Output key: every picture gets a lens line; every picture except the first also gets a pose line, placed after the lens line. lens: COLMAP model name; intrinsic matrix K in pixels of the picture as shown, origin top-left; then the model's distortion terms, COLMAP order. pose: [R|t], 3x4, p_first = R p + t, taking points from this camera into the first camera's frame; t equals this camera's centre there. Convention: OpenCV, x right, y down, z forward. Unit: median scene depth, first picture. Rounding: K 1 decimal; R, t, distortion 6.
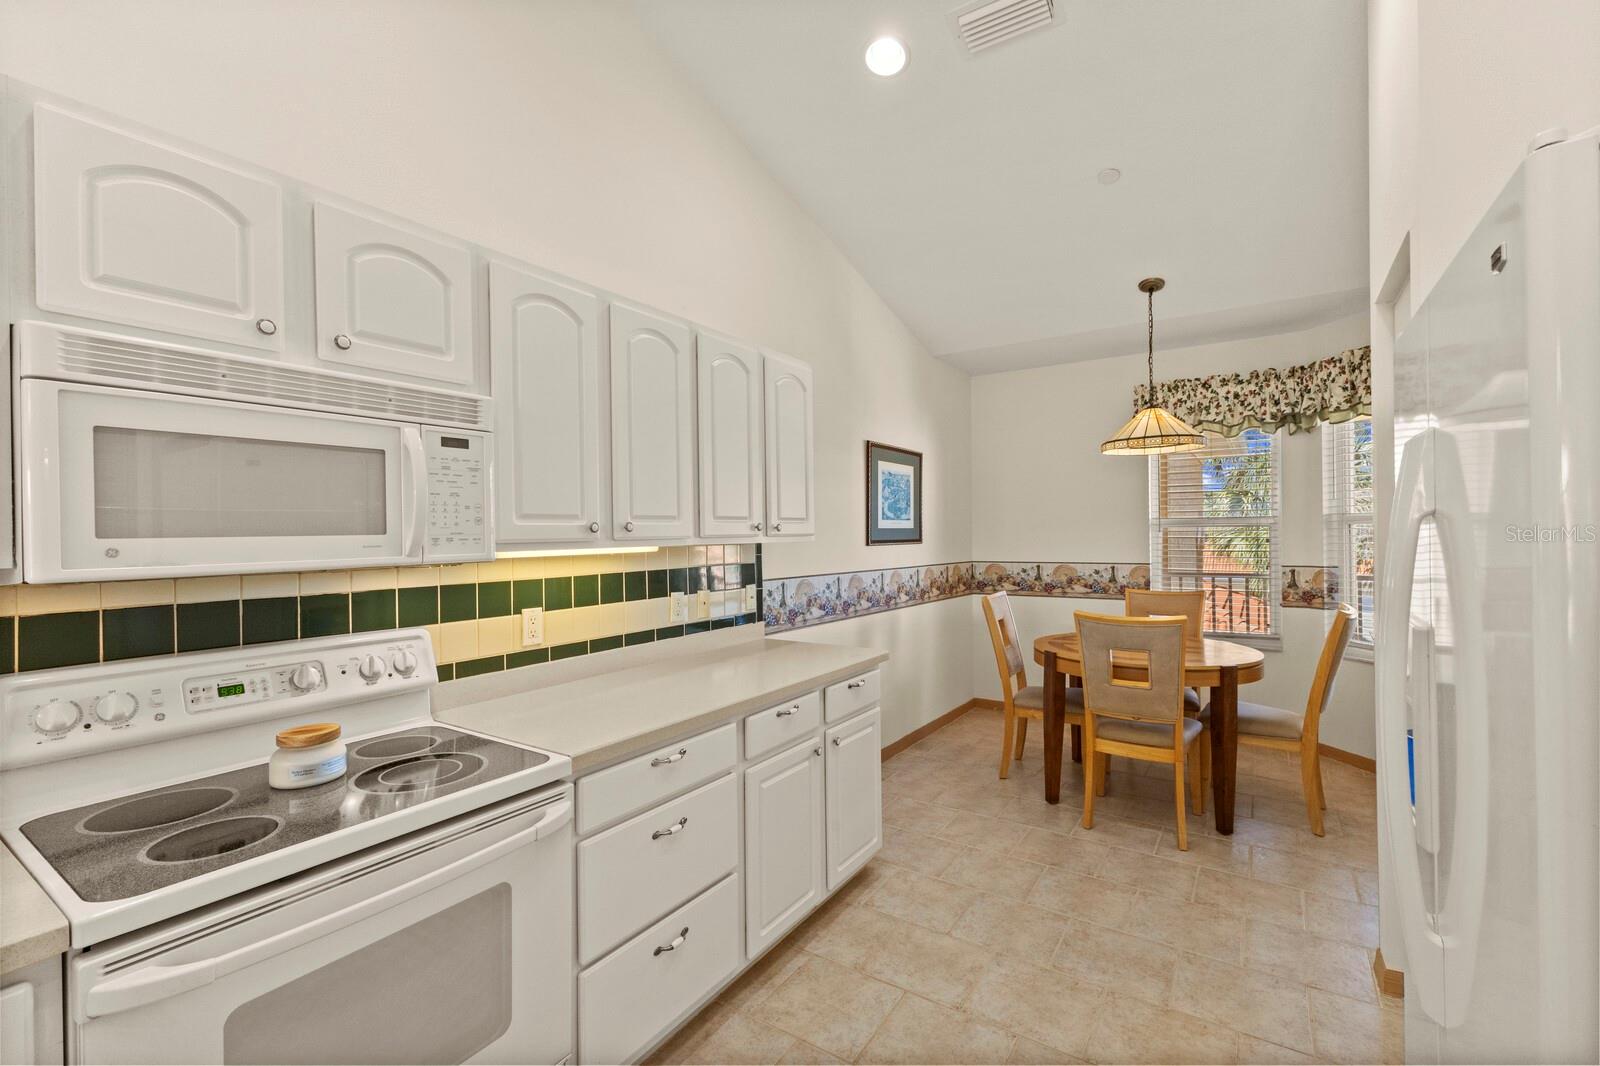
lens RADIAL K [[688.5, 0, 797.1], [0, 688.5, 531.6], [0, 0, 1]] dist [0.016695, -0.002870]
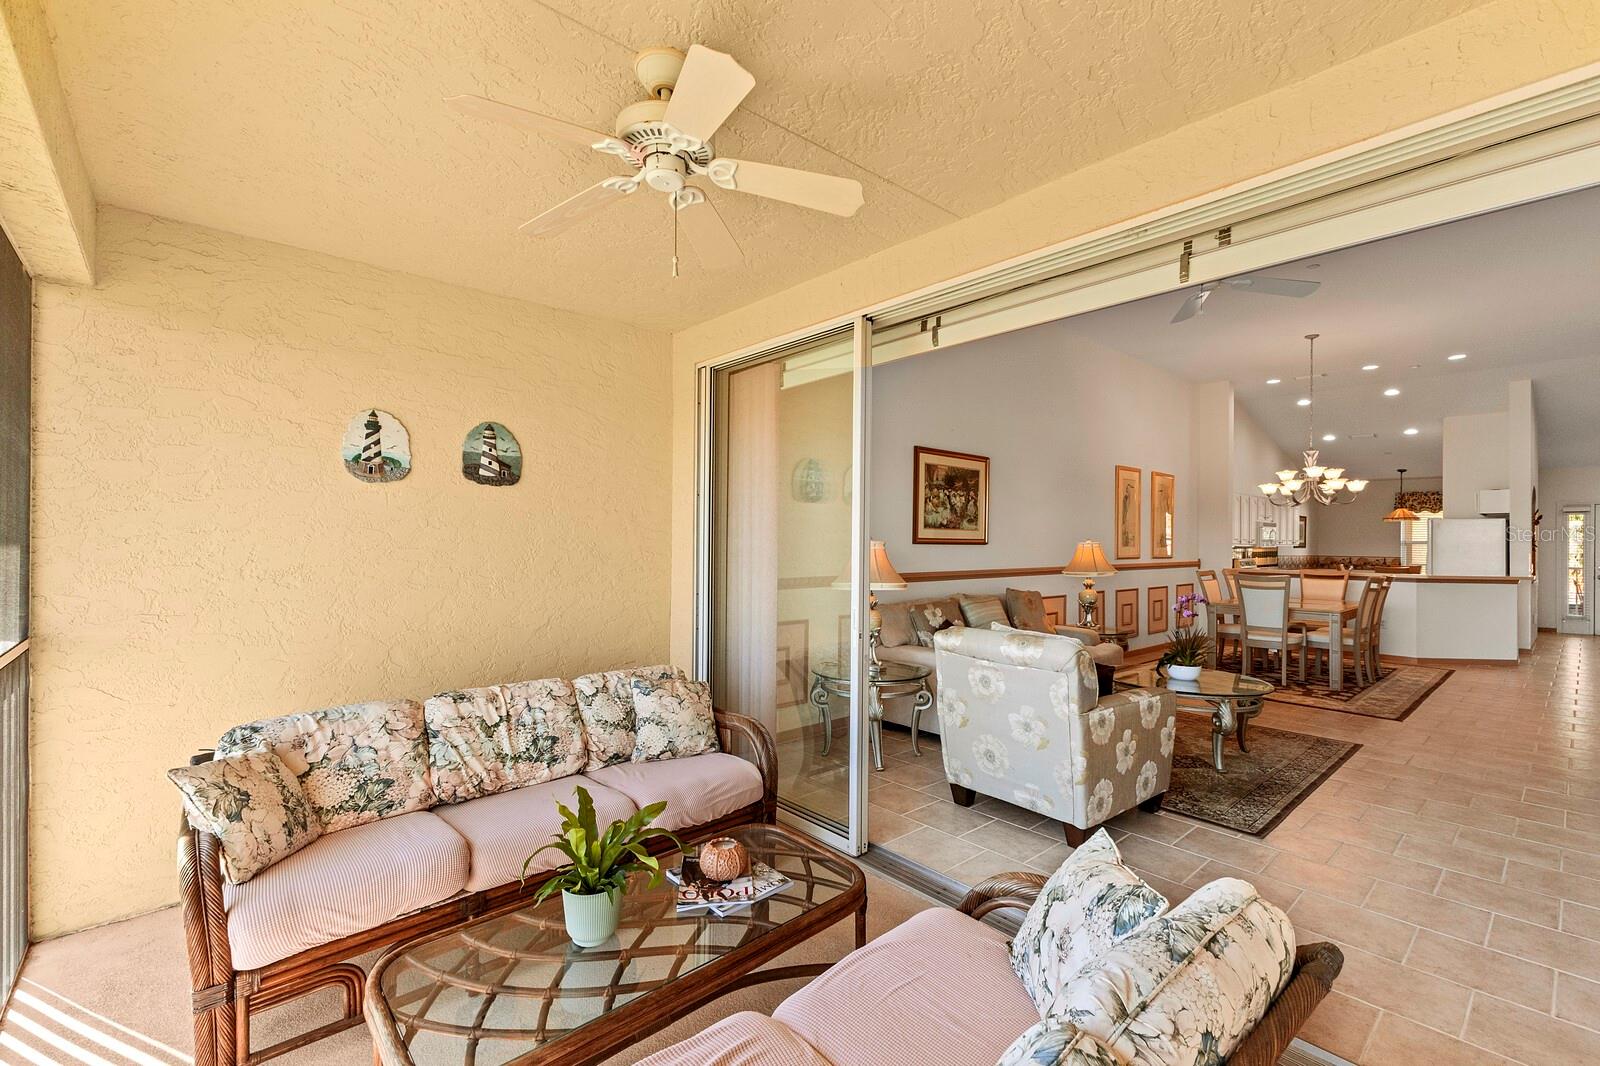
lens RADIAL K [[688.5, 0, 811.1], [0, 688.5, 535.6], [0, 0, 1]] dist [0.016695, -0.002870]
pose [[0.970415, 0.020790, -0.240546, -1.203206], [-0.022145, 0.999750, -0.002928, 0.020755], [0.240425, 0.008168, 0.970633, -2.460037]]
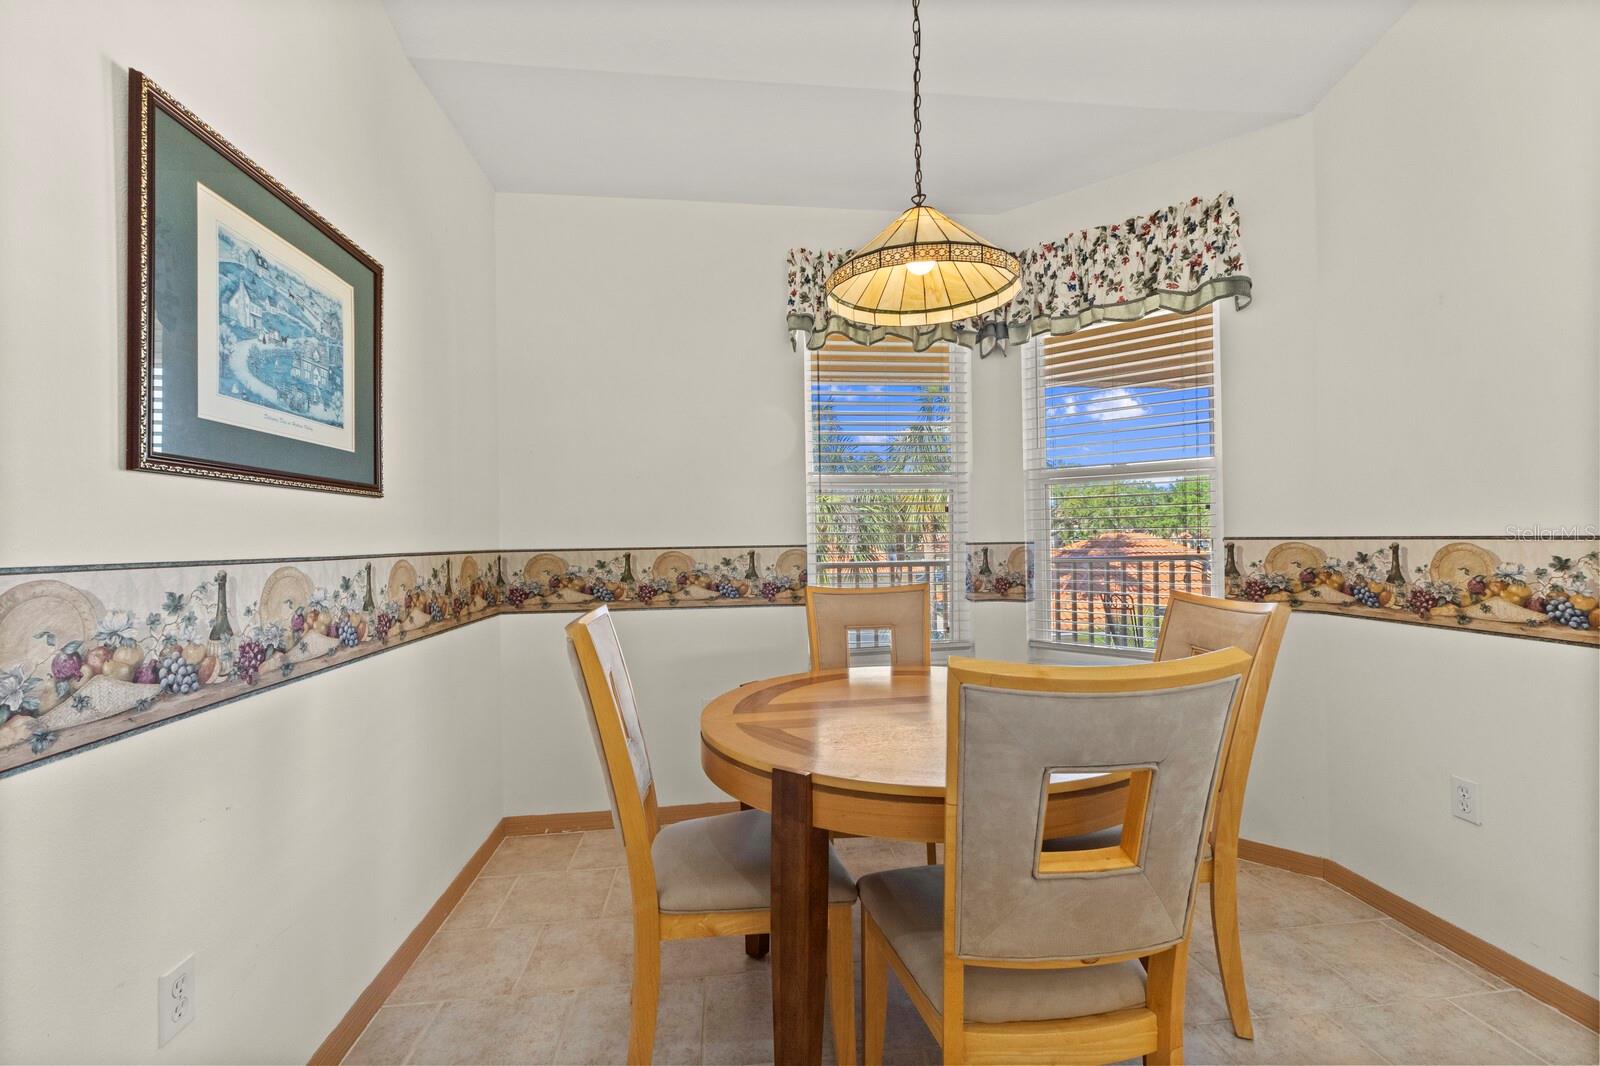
lens RADIAL K [[688.5, 0, 806.1], [0, 688.5, 533.5], [0, 0, 1]] dist [0.016695, -0.002870]
pose [[0.755317, 0.001771, 0.655357, 0.113881], [0.002822, 0.999978, -0.005955, 0.043556], [-0.655353, 0.006347, 0.755296, 0.587704]]
